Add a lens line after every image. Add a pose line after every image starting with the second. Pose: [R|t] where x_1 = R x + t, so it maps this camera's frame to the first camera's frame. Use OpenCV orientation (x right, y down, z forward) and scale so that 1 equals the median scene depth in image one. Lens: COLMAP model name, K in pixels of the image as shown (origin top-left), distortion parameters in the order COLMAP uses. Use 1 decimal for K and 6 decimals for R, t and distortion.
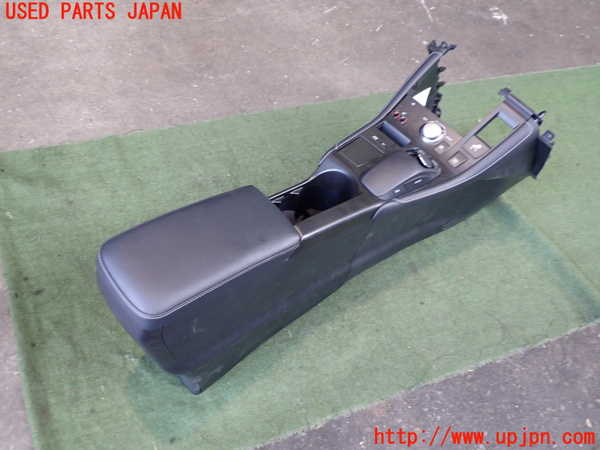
lens RADIAL K [[527.7, 0, 300.0], [0, 527.7, 225.0], [0, 0, 1]] dist [0.011023, 0.001072]
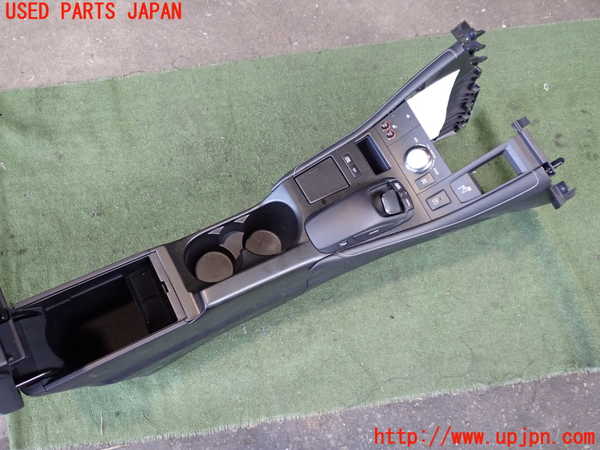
lens RADIAL K [[527.7, 0, 300.0], [0, 527.7, 225.0], [0, 0, 1]] dist [0.011023, 0.001072]
pose [[0.968394, 0.171355, -0.181248, 0.225067], [-0.103869, 0.937701, 0.331555, -0.319458], [0.226770, -0.302249, 0.925862, 0.140728]]
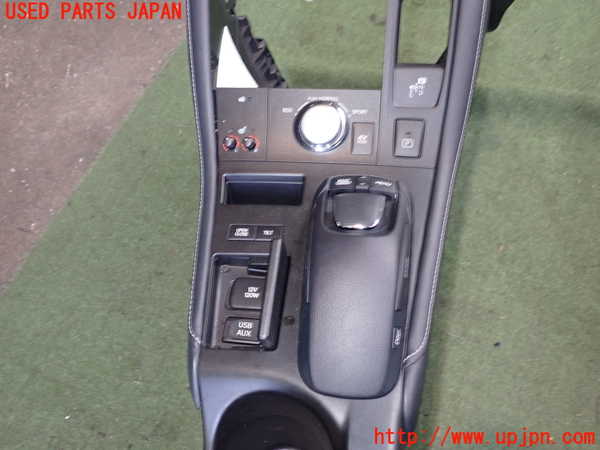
lens RADIAL K [[522.2, 0, 300.0], [0, 522.2, 225.0], [0, 0, 1]] dist [0.000013, -0.001392]
pose [[0.697939, -0.710634, 0.088769, 0.132577], [0.682396, 0.697517, 0.218645, -0.213509], [-0.217295, -0.092026, 0.971758, 0.545016]]
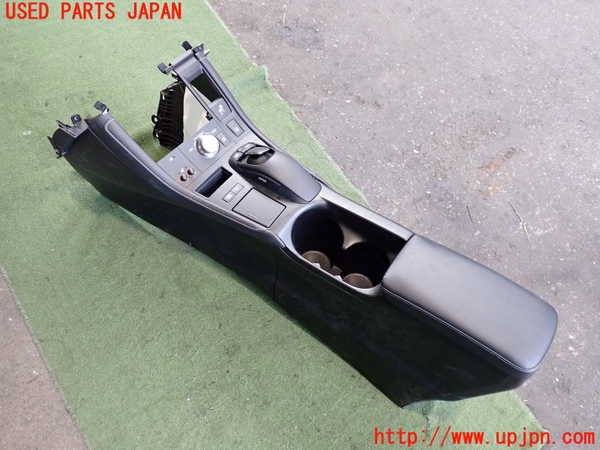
lens RADIAL K [[522.2, 0, 300.0], [0, 522.2, 225.0], [0, 0, 1]] dist [0.000013, -0.001392]
pose [[-0.199453, -0.919308, 0.339251, -0.227510], [0.660682, 0.129521, 0.739407, -0.710321], [-0.723683, 0.371614, 0.581537, 0.362031]]
